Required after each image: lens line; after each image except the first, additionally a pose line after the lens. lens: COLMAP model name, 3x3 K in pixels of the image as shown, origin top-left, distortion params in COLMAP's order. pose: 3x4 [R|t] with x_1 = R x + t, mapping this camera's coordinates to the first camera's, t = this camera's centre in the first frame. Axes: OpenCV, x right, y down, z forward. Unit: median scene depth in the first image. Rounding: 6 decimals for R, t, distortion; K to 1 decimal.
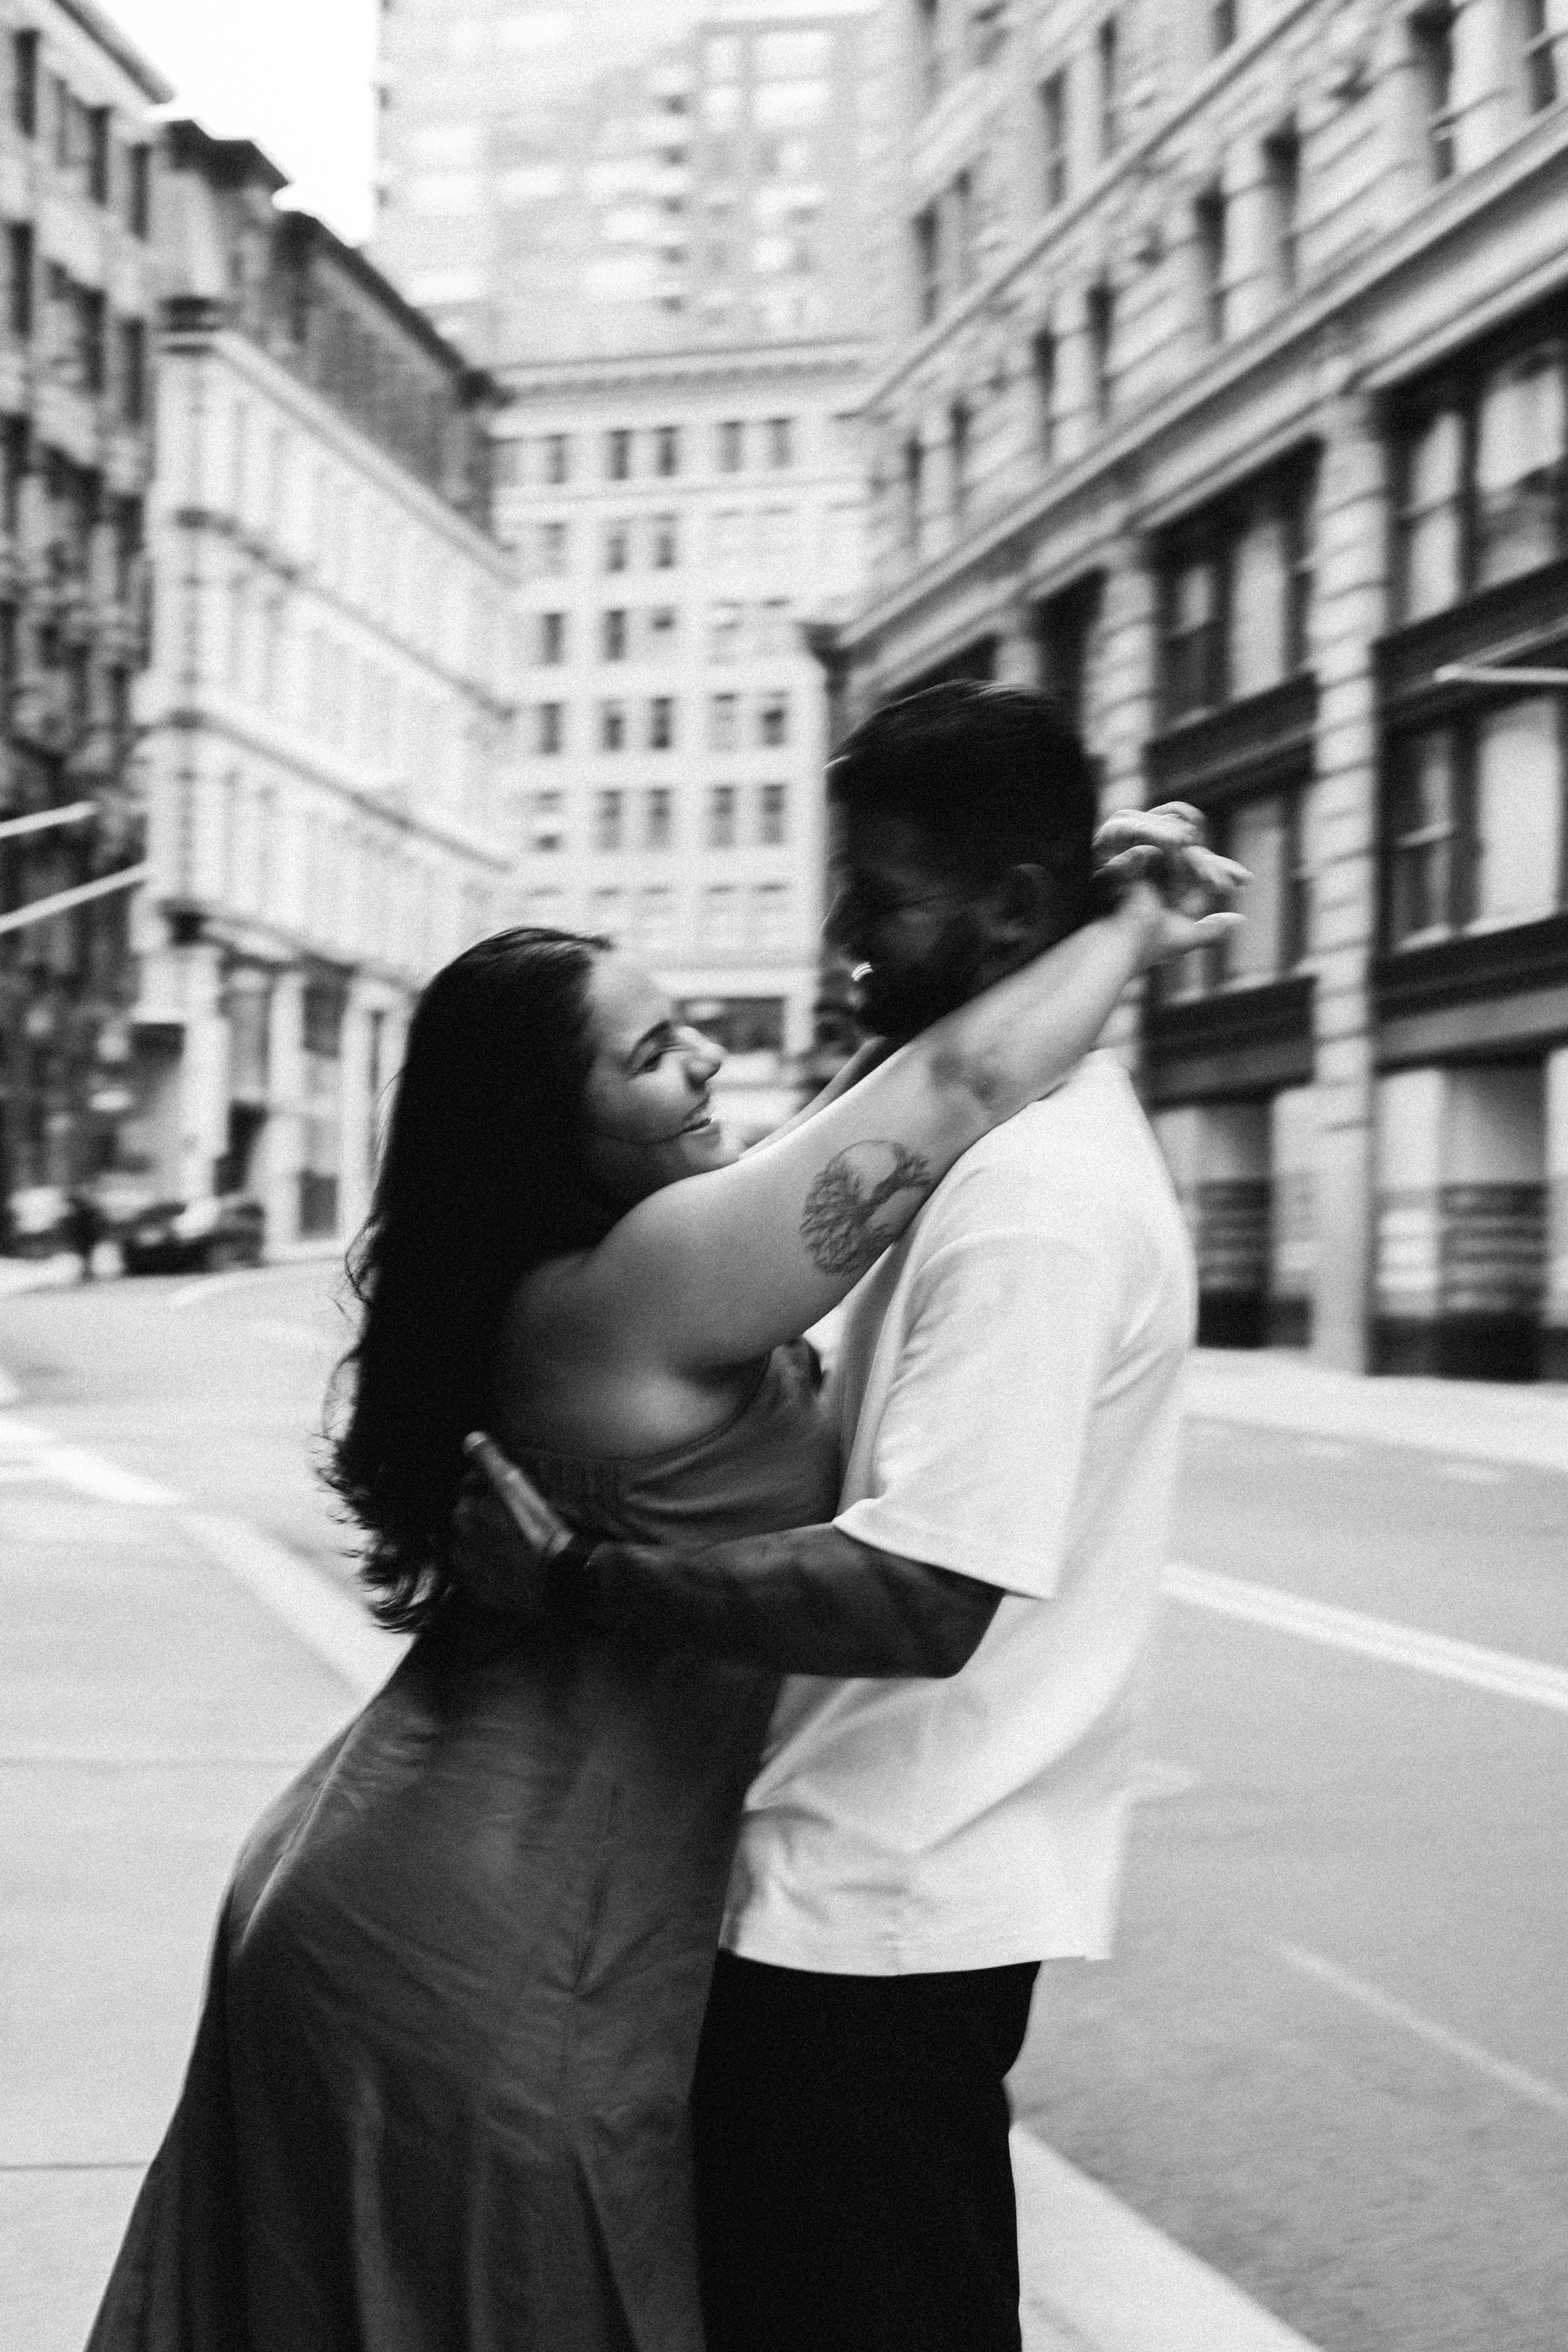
lens RADIAL K [[3276.9, 0, 784.0], [0, 3276.9, 1176.0], [0, 0, 1]] dist [0.053251, -0.039362]
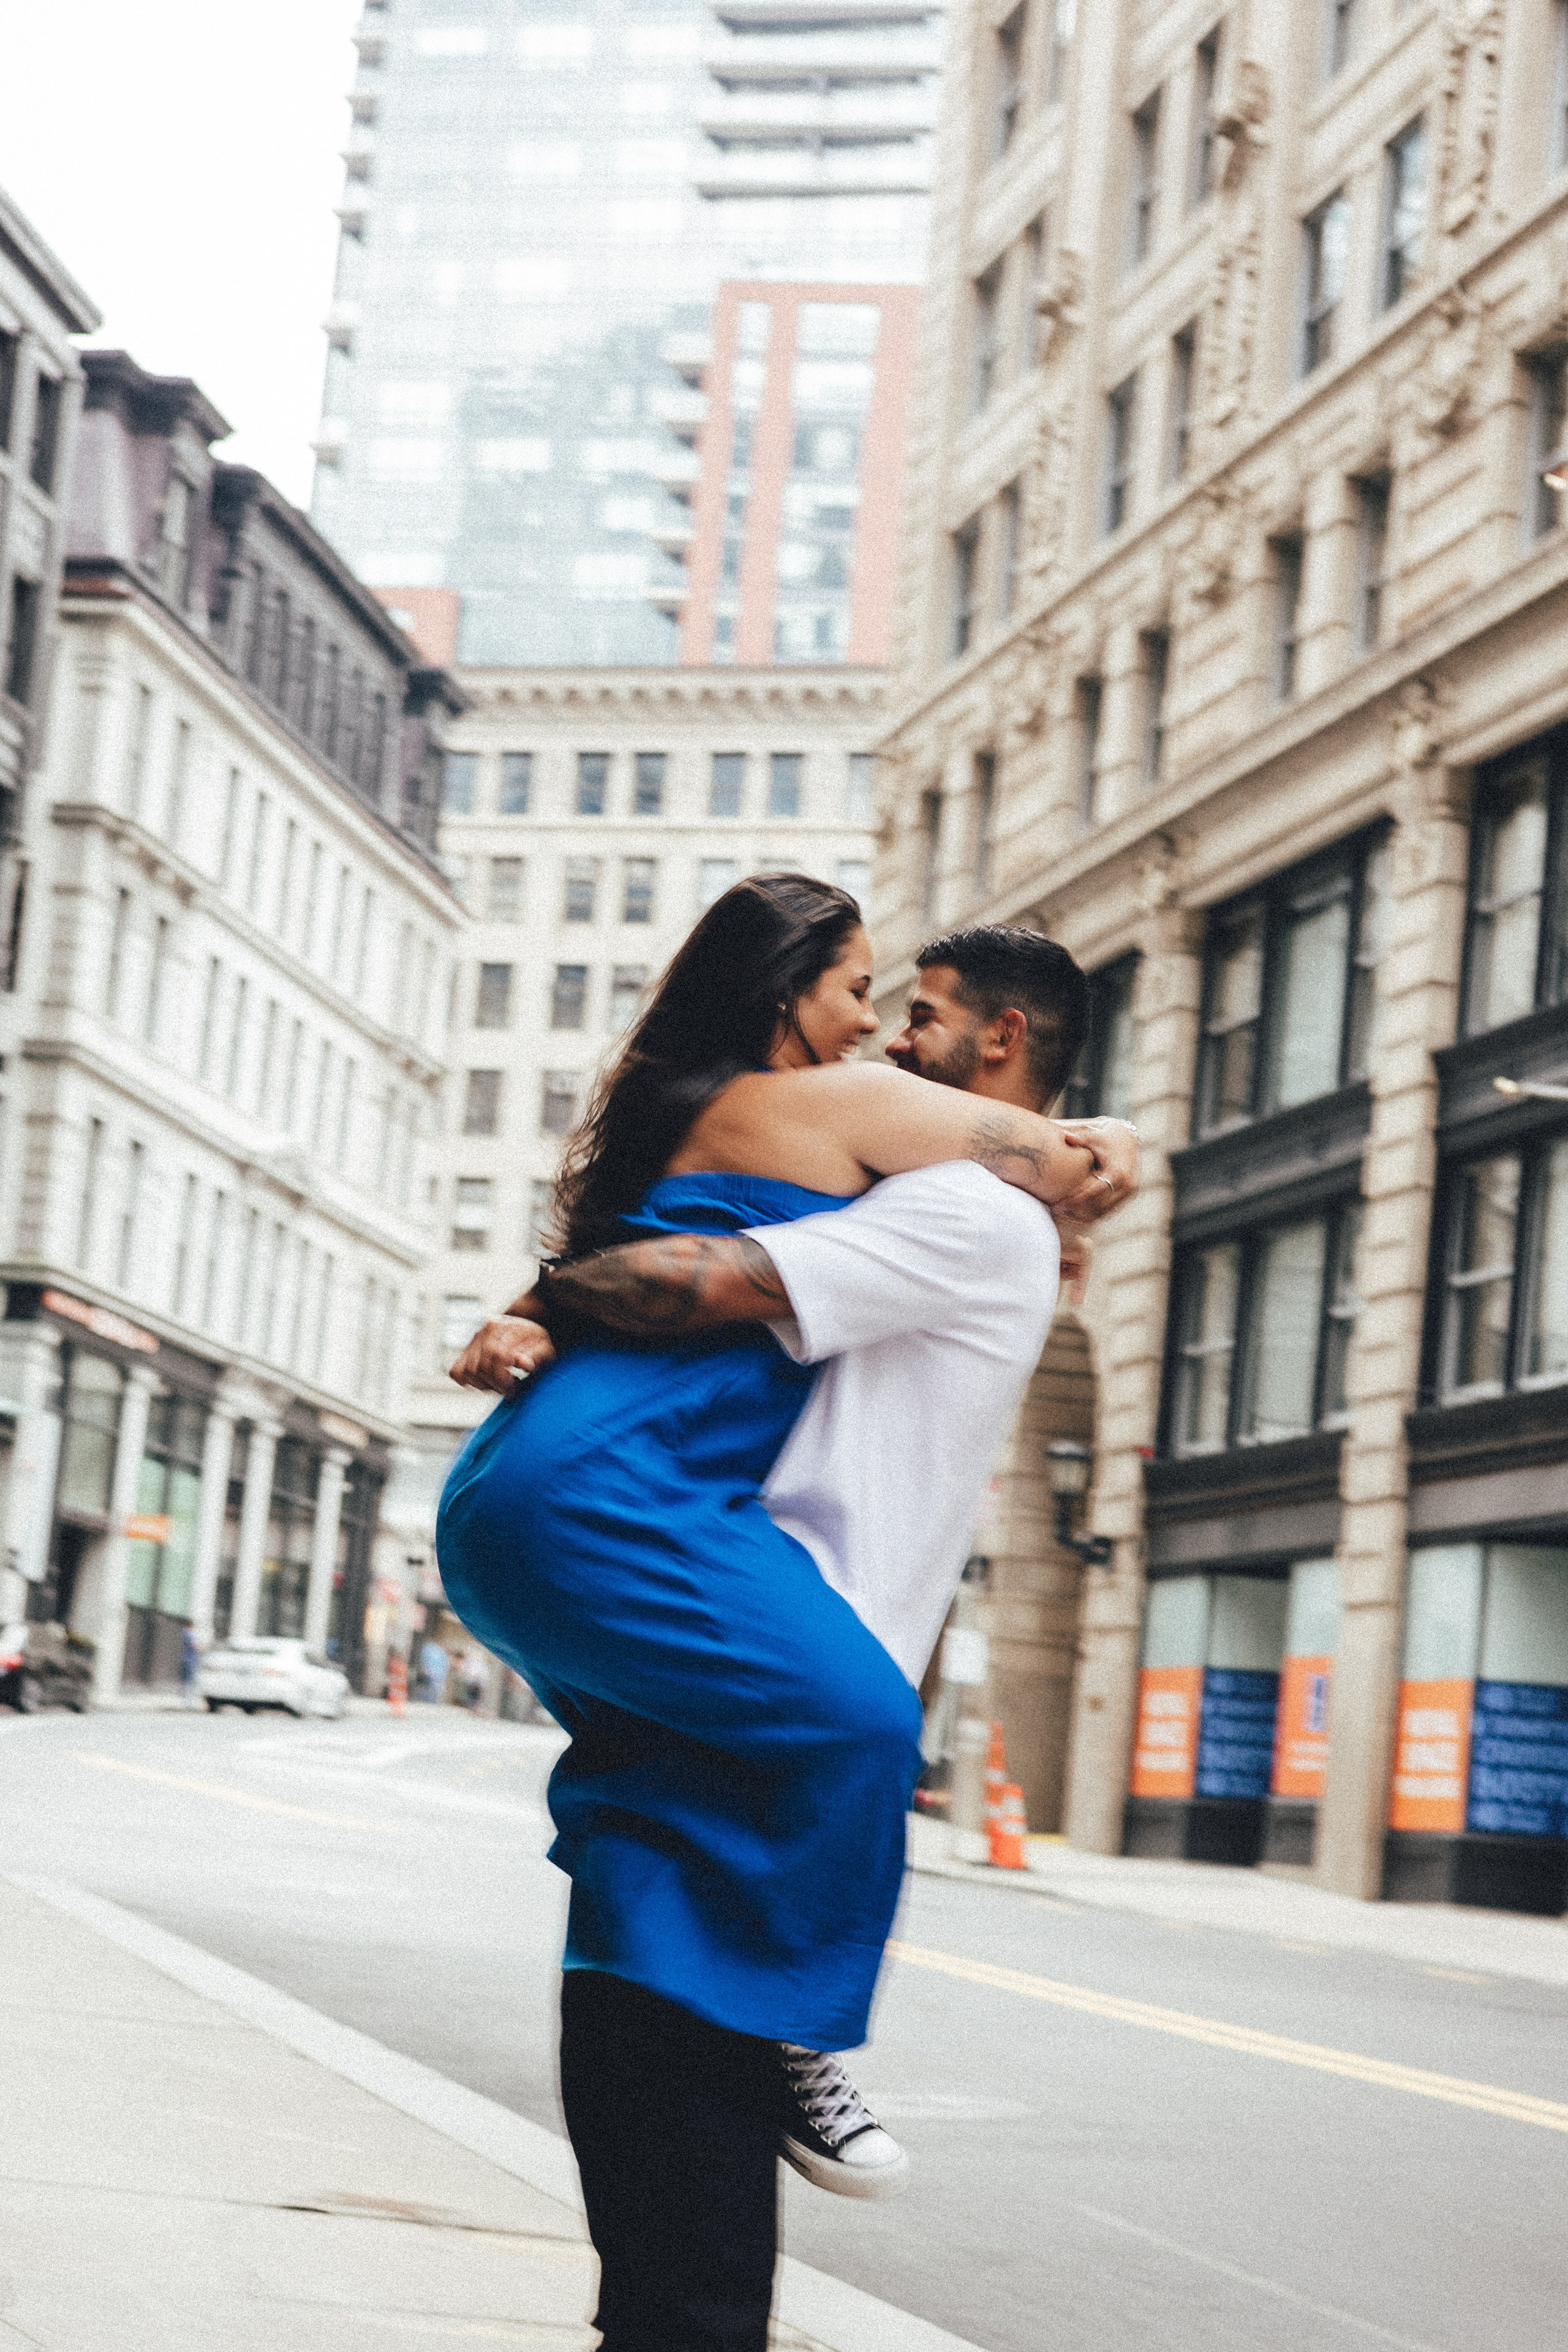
lens RADIAL K [[3417.8, 0, 718.6], [0, 3417.8, 1293.8], [0, 0, 1]] dist [0.034536, 0.027314]
pose [[0.997097, 0.075924, 0.005830, -0.011262], [-0.075436, 0.995318, -0.060424, -0.034347], [-0.010391, 0.059809, 0.998156, 0.120314]]
